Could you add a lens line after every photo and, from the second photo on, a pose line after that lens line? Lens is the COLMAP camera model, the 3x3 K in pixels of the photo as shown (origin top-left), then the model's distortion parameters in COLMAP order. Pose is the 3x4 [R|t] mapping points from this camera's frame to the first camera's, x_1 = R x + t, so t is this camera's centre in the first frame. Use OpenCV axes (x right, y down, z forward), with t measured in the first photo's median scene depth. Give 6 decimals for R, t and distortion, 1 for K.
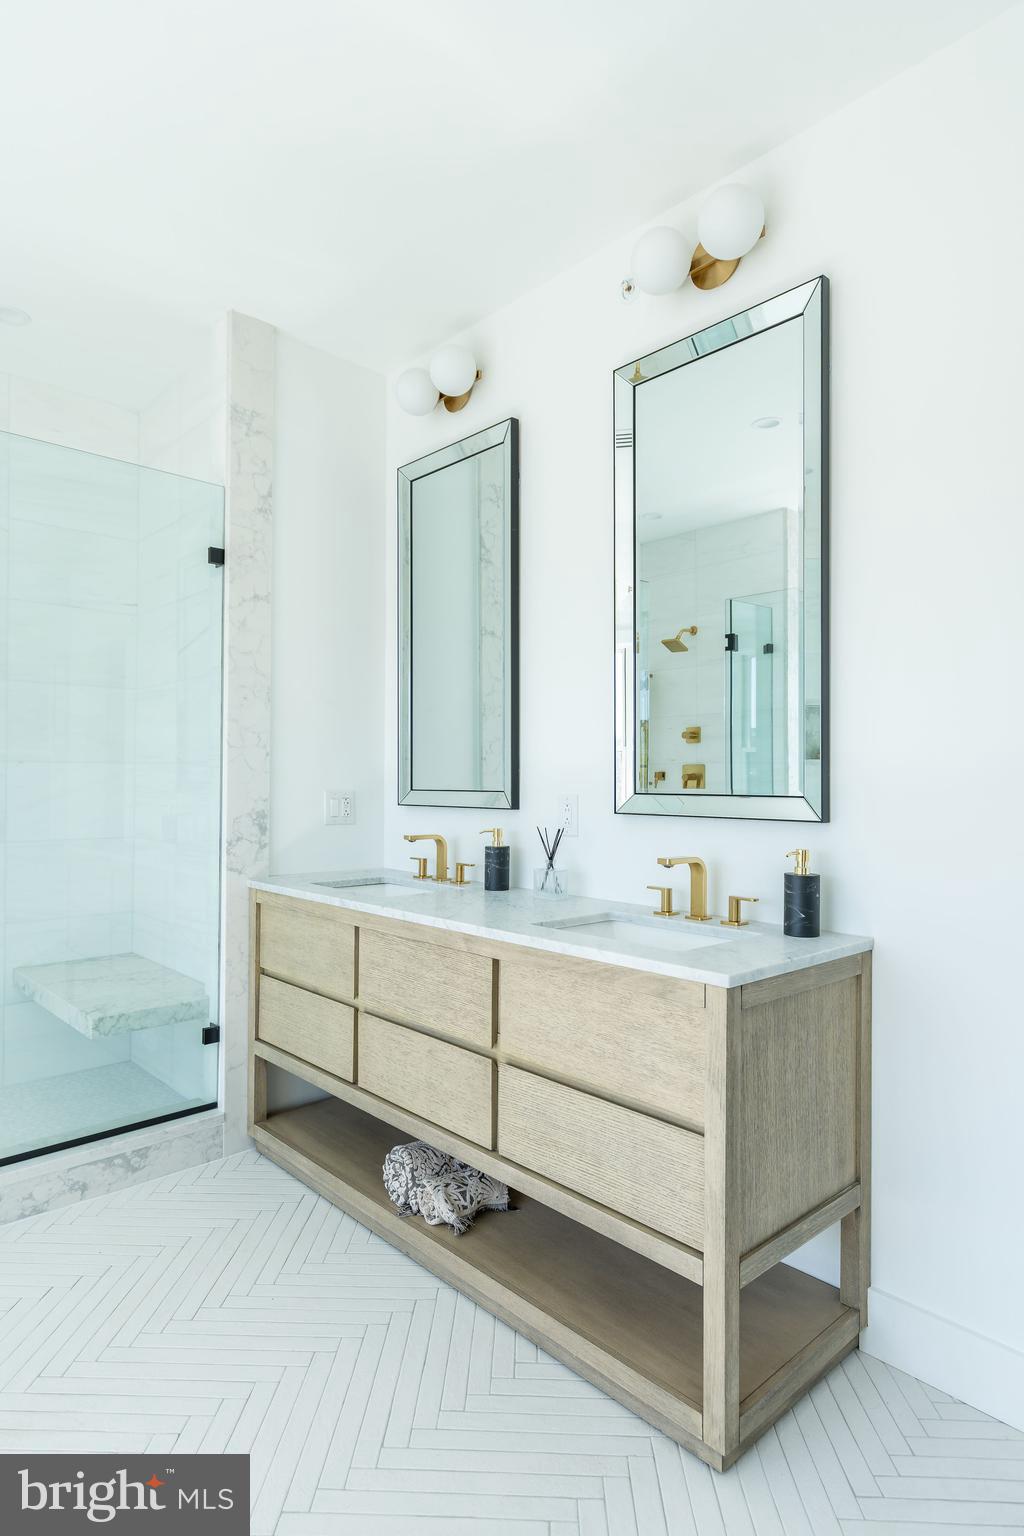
lens RADIAL K [[867.0, 0, 515.3], [0, 867.0, 772.4], [0, 0, 1]] dist [0.006466, -0.000113]
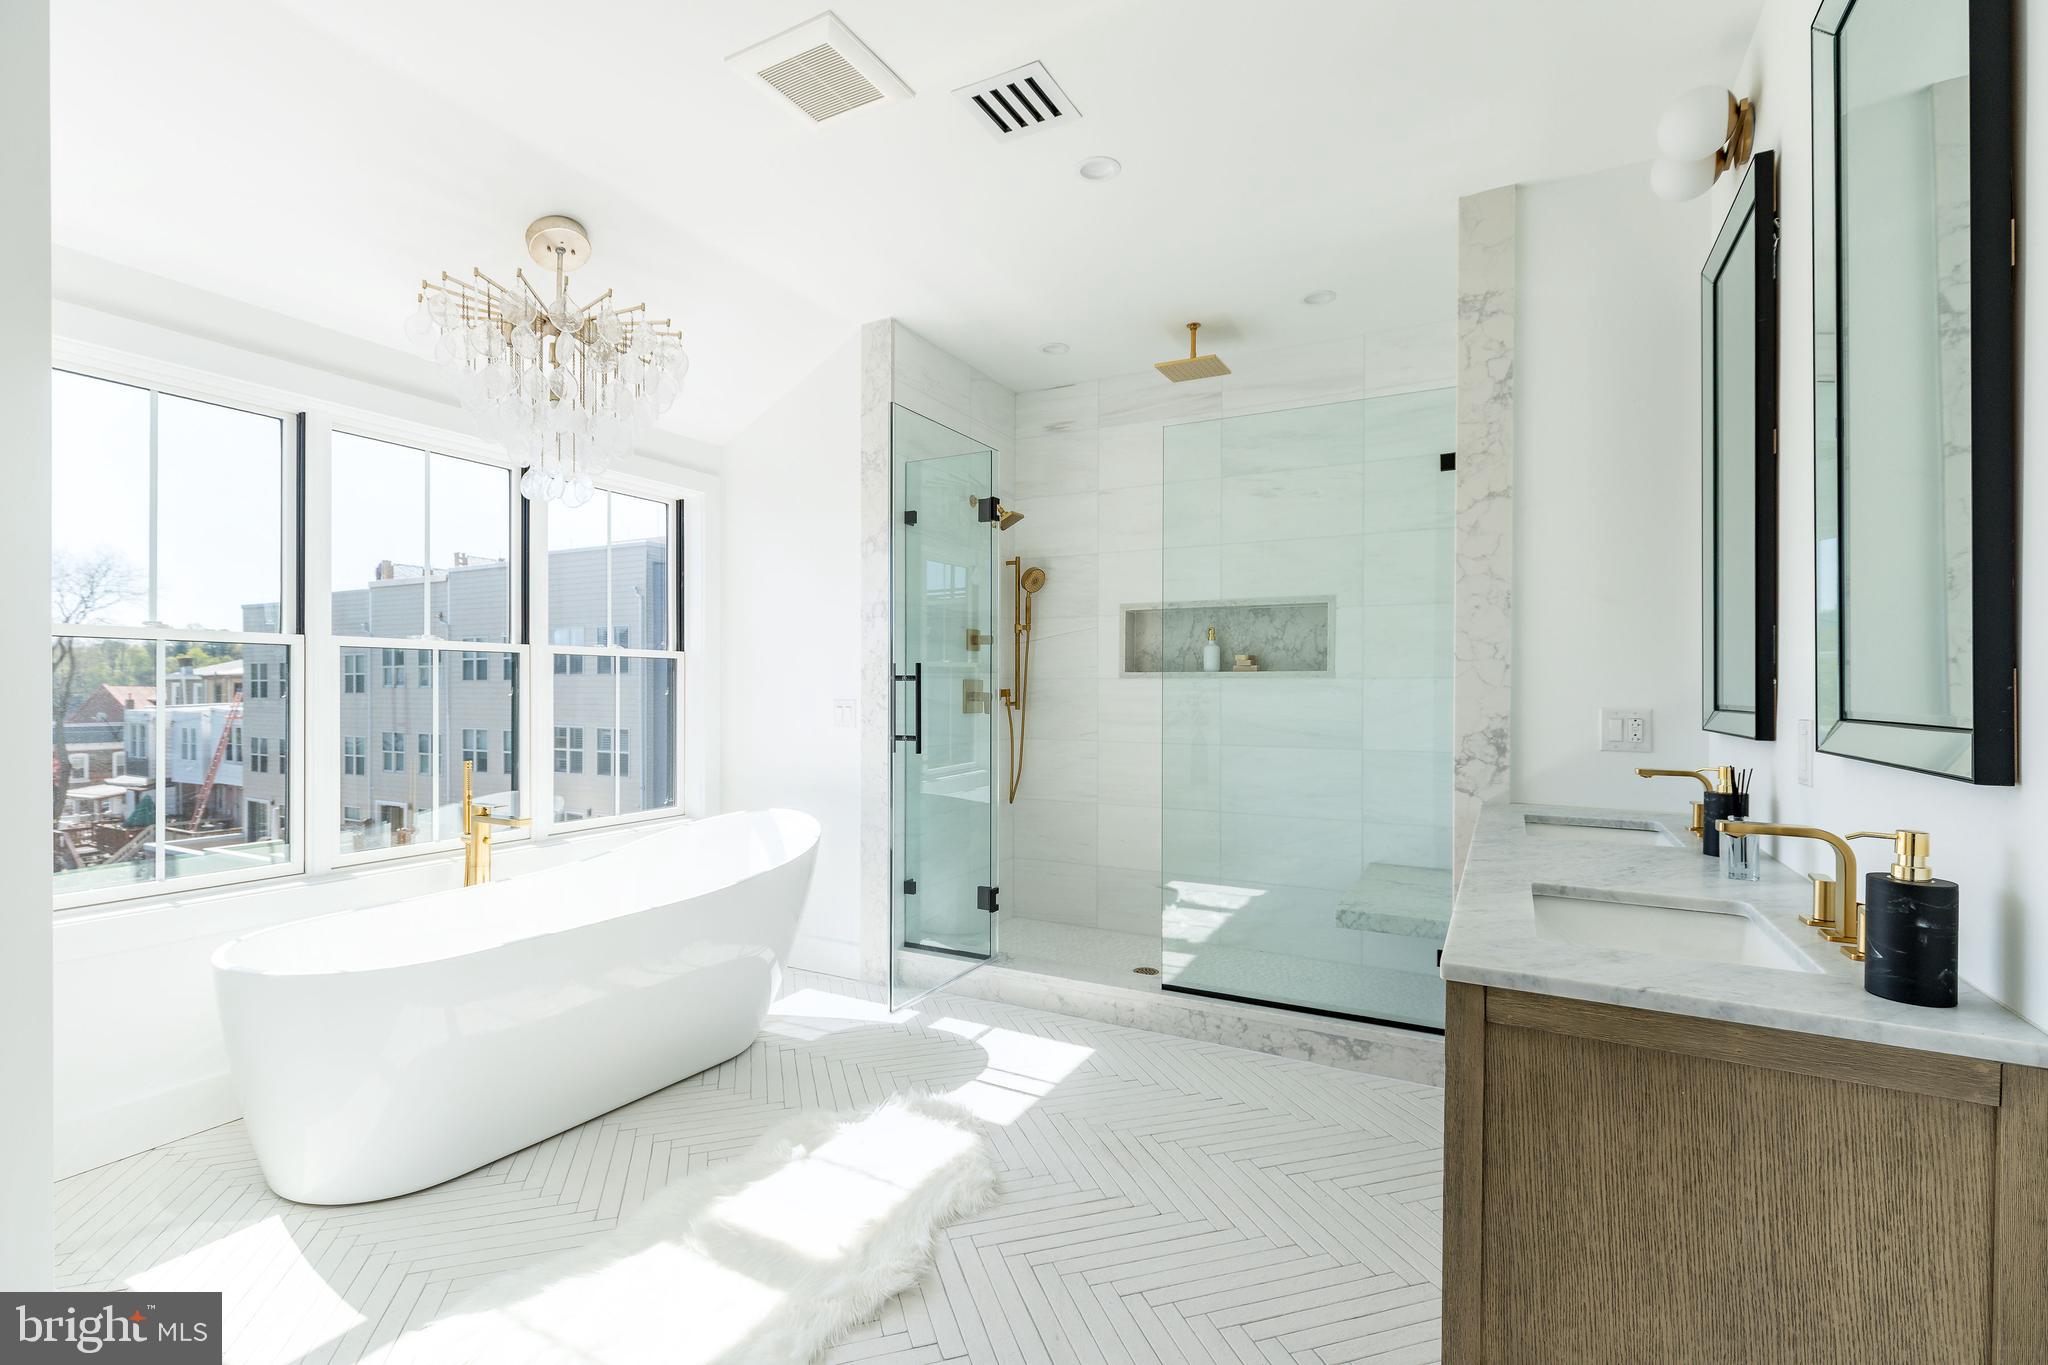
lens RADIAL K [[914.0, 0, 1007.0], [0, 914.0, 689.5], [0, 0, 1]] dist [0.008082, -0.002418]
pose [[0.312829, -0.002868, -0.949805, 0.518485], [0.005334, 0.999985, -0.001263, 0.001308], [0.949794, -0.004672, 0.312840, 0.242983]]
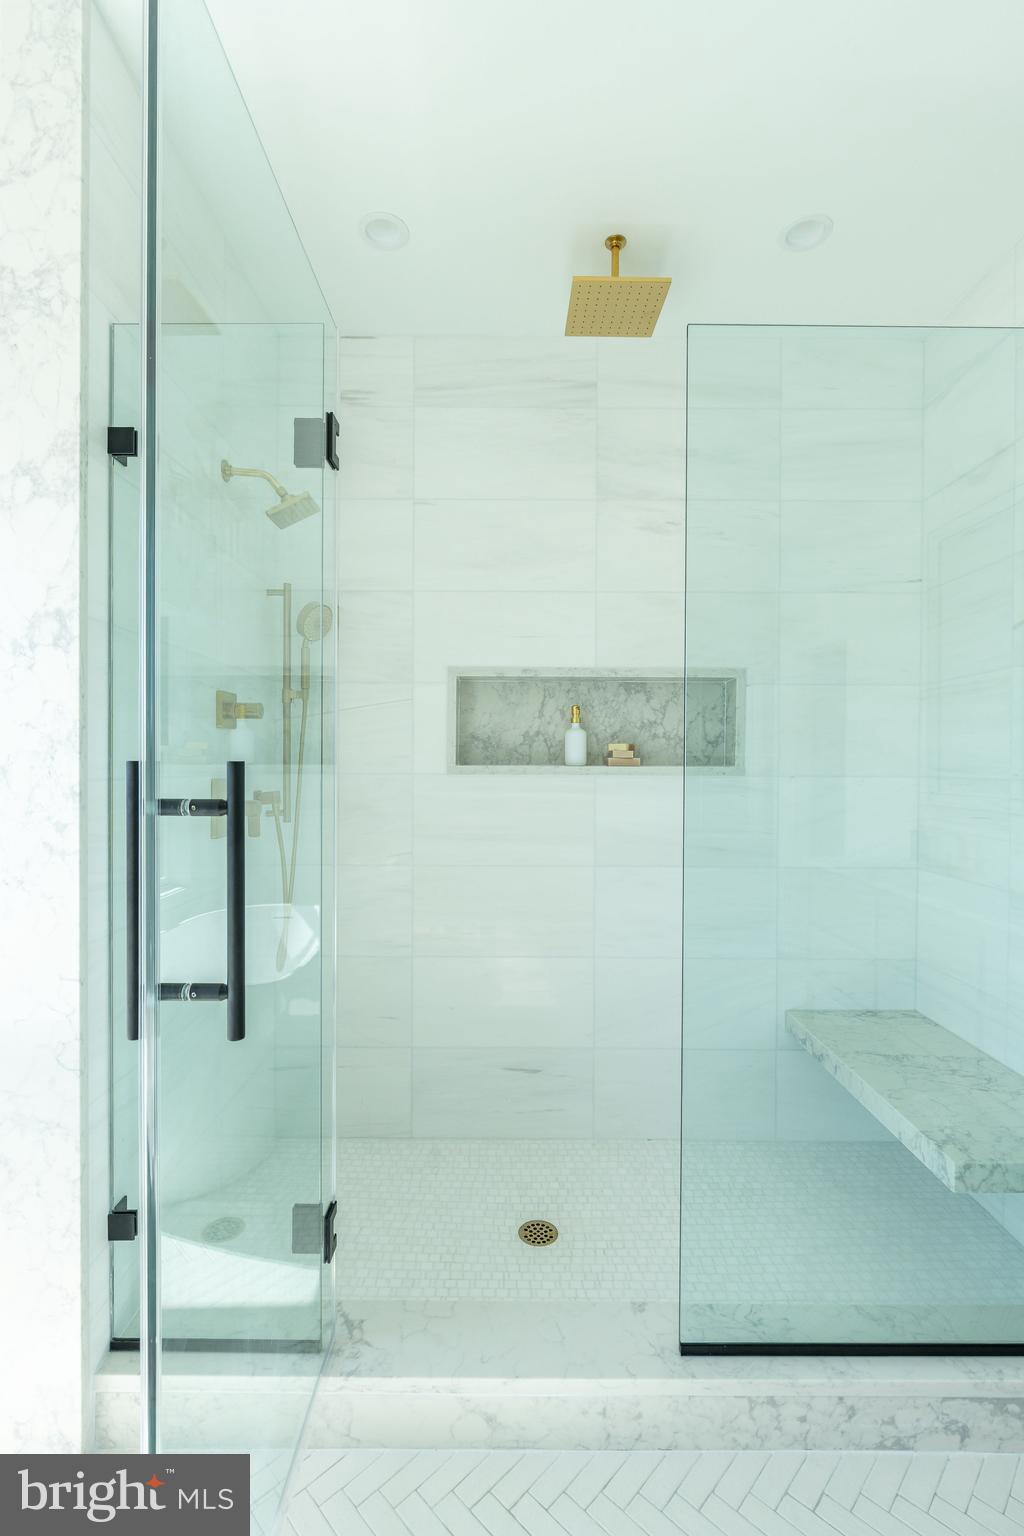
lens RADIAL K [[705.3, 0, 504.2], [0, 705.3, 769.7], [0, 0, 1]] dist [-0.003232, -0.000720]
pose [[0.725808, 0.004122, -0.687885, -0.380356], [0.003468, 0.999947, 0.009652, -0.035263], [0.687889, -0.009391, 0.725755, 0.369498]]
